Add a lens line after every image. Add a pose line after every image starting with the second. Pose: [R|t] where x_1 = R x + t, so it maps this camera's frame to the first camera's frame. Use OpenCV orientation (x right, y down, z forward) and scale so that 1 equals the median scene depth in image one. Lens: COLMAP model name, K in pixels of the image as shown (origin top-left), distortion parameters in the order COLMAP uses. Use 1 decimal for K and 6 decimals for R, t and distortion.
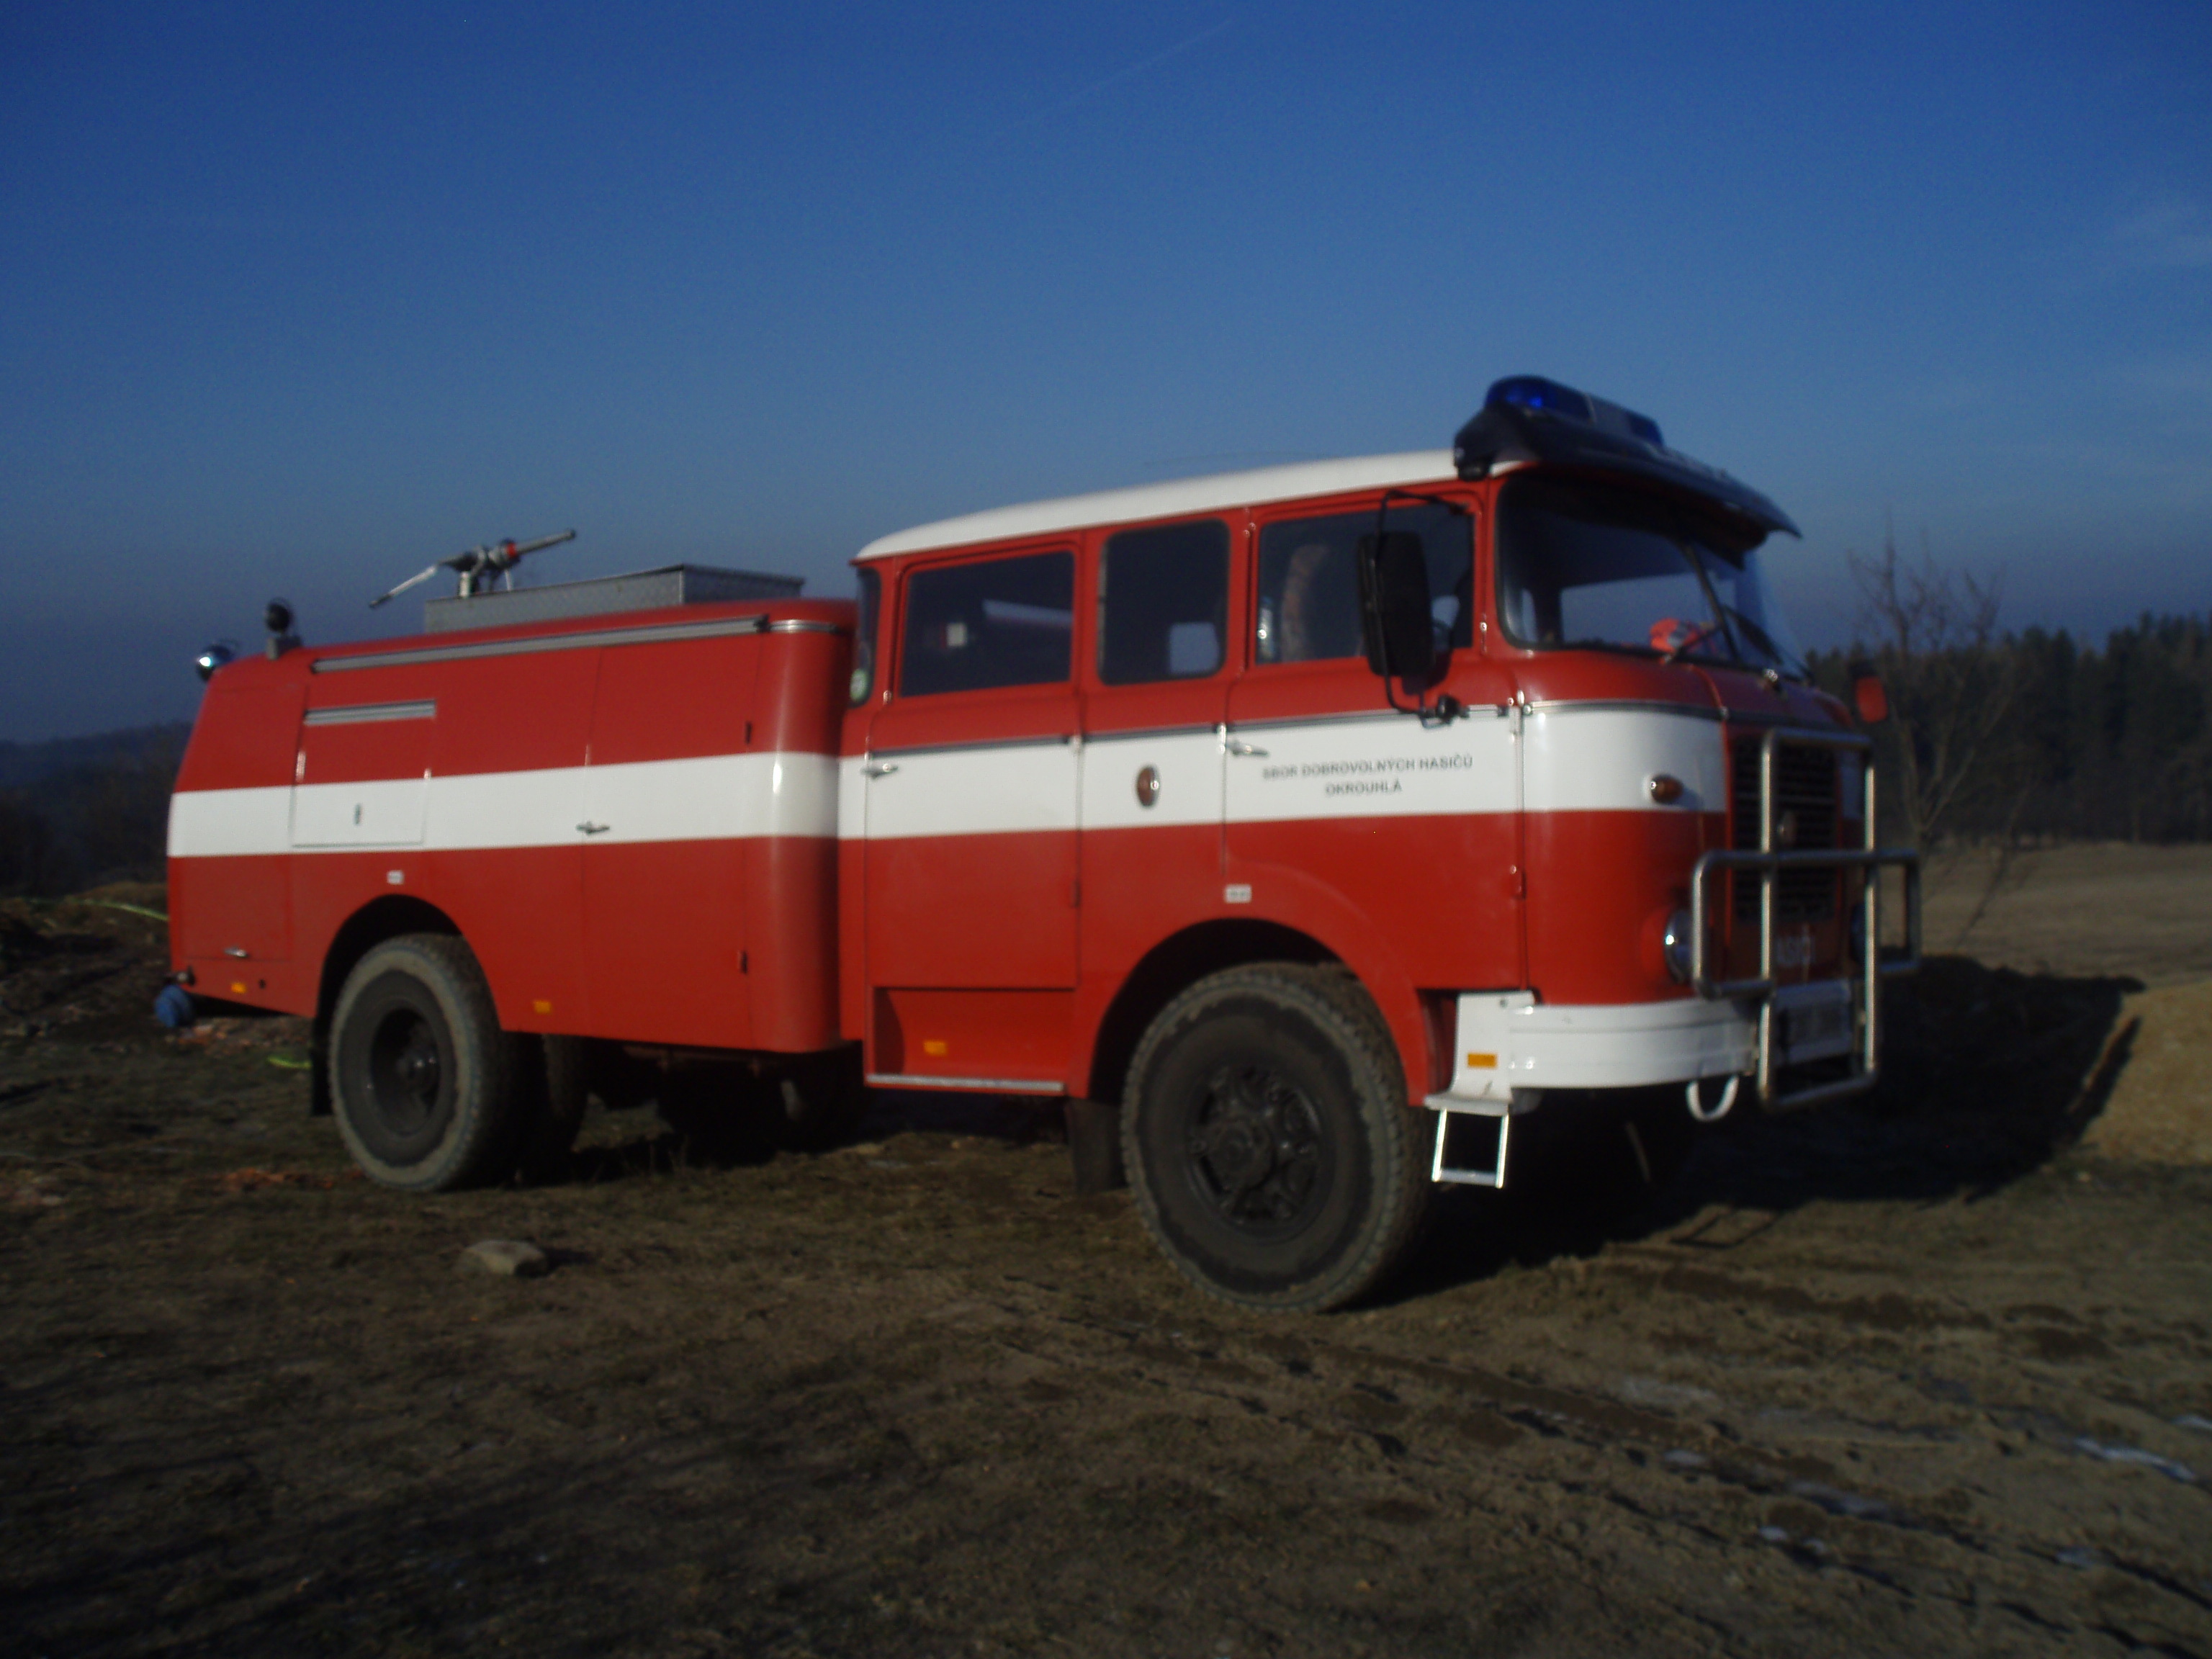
lens RADIAL K [[2408.5, 0, 1106.0], [0, 2408.5, 829.5], [0, 0, 1]] dist [-0.146028, 0.090386]
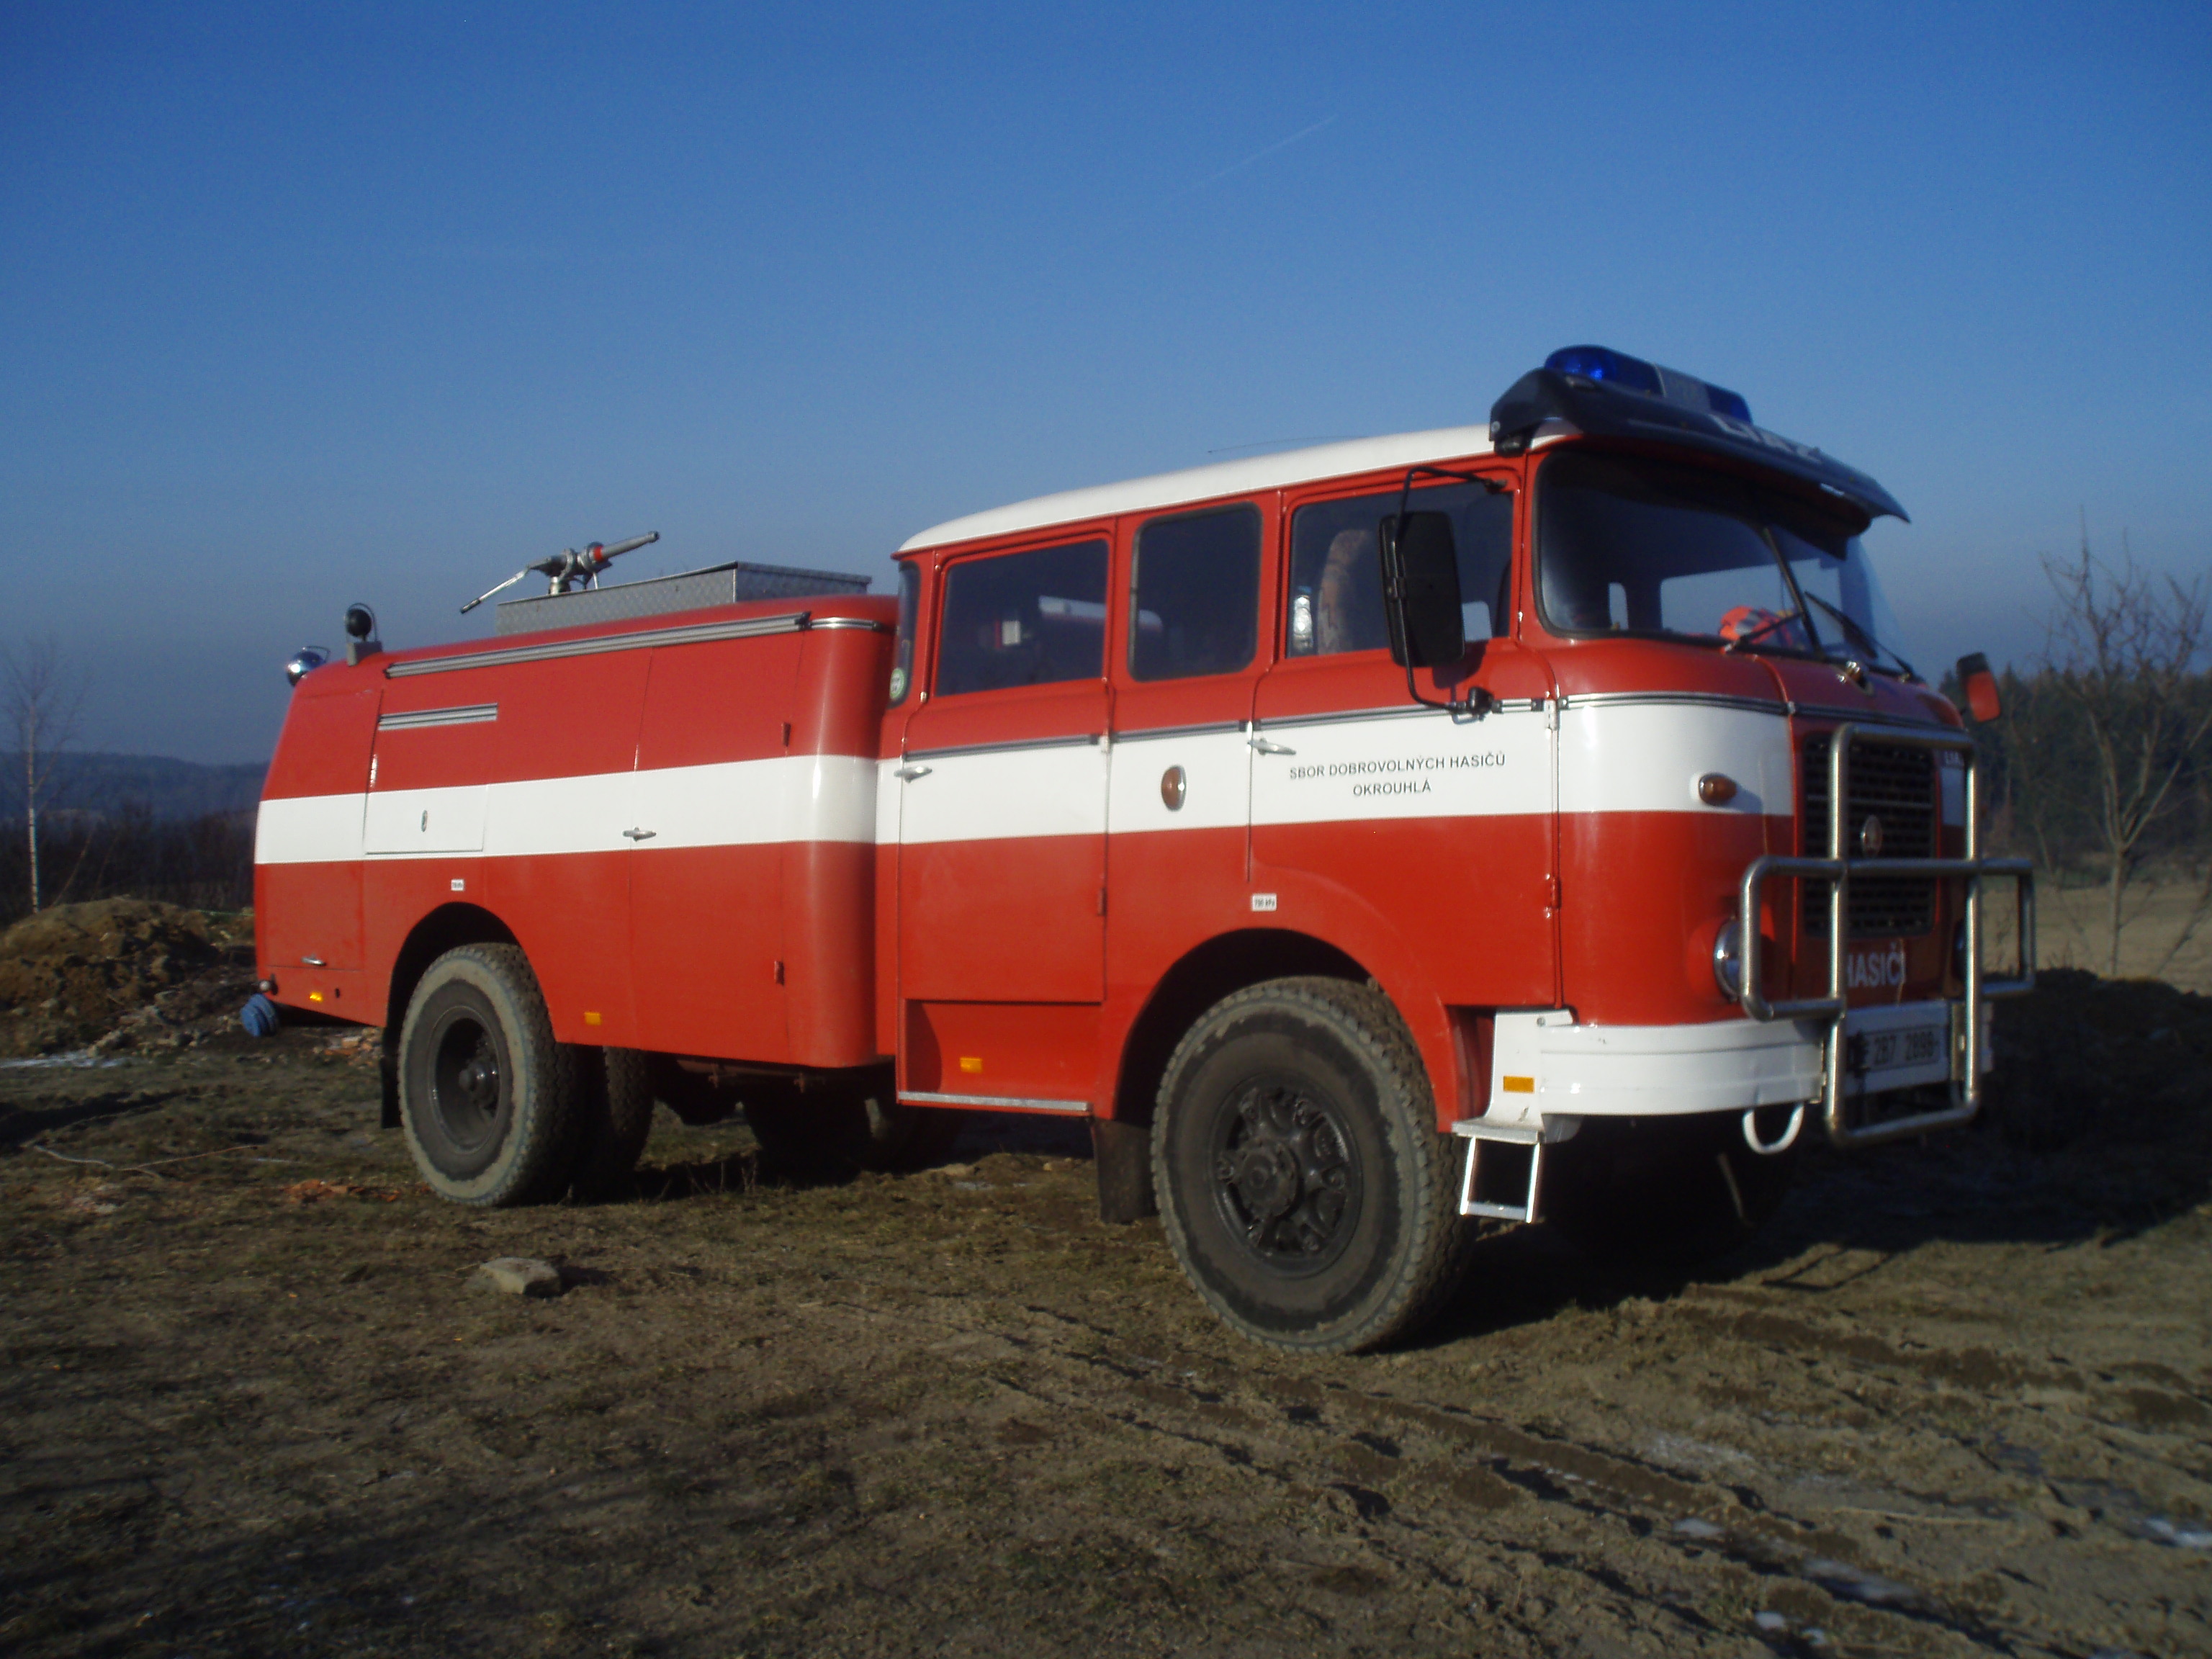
lens RADIAL K [[2408.5, 0, 1106.0], [0, 2408.5, 829.5], [0, 0, 1]] dist [-0.146028, 0.090386]
pose [[0.995049, 0.002522, -0.099351, 0.088085], [-0.003461, 0.999951, -0.009285, 0.007450], [0.099323, 0.009583, 0.995009, 0.066694]]
